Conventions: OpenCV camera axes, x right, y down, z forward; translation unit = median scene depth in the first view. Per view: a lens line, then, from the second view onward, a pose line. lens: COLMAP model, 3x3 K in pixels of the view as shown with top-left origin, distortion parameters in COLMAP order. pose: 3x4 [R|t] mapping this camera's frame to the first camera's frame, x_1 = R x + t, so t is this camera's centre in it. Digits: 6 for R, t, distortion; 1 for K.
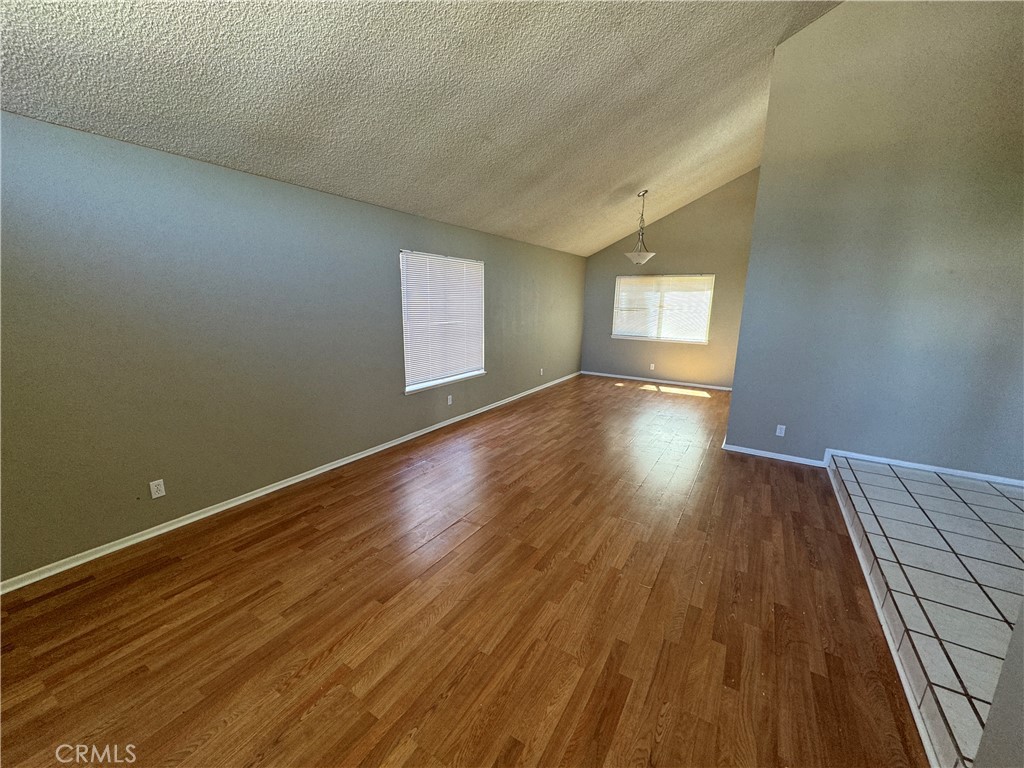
lens RADIAL K [[407.6, 0, 515.9], [0, 407.6, 381.0], [0, 0, 1]] dist [-0.003157, 0.000497]
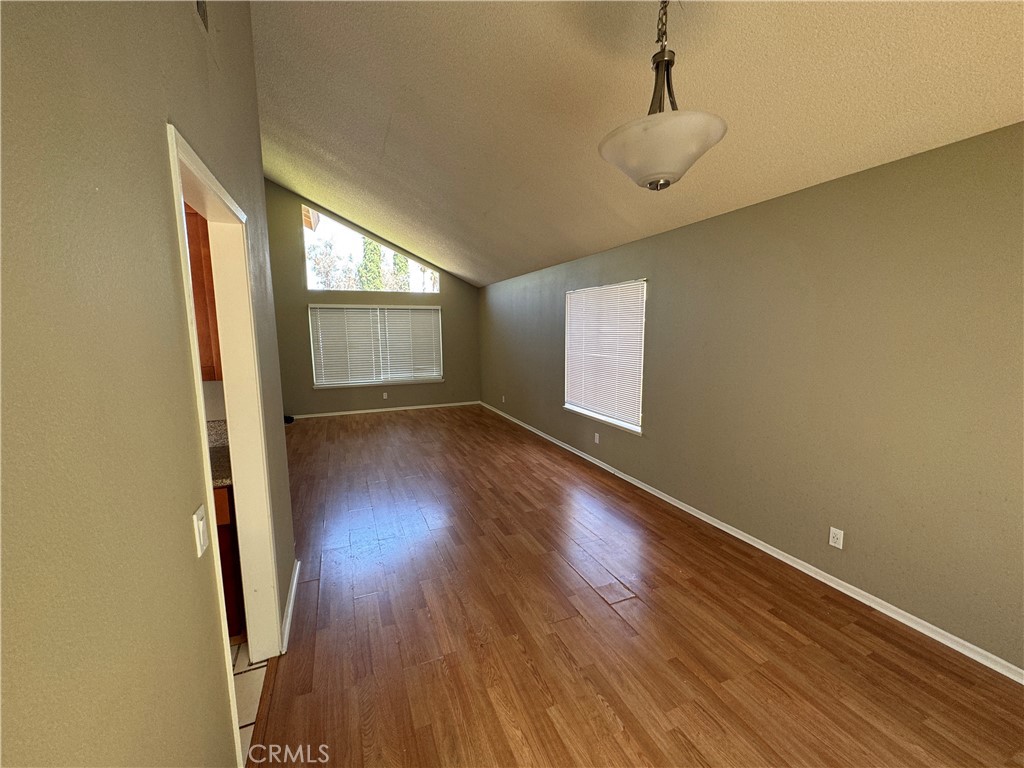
lens RADIAL K [[407.6, 0, 516.3], [0, 407.6, 387.1], [0, 0, 1]] dist [-0.003157, 0.000497]
pose [[-0.583020, 0.105088, -0.805633, 0.735250], [-0.156887, 0.958375, 0.238547, -0.278091], [0.797166, 0.265471, -0.542264, 1.428967]]
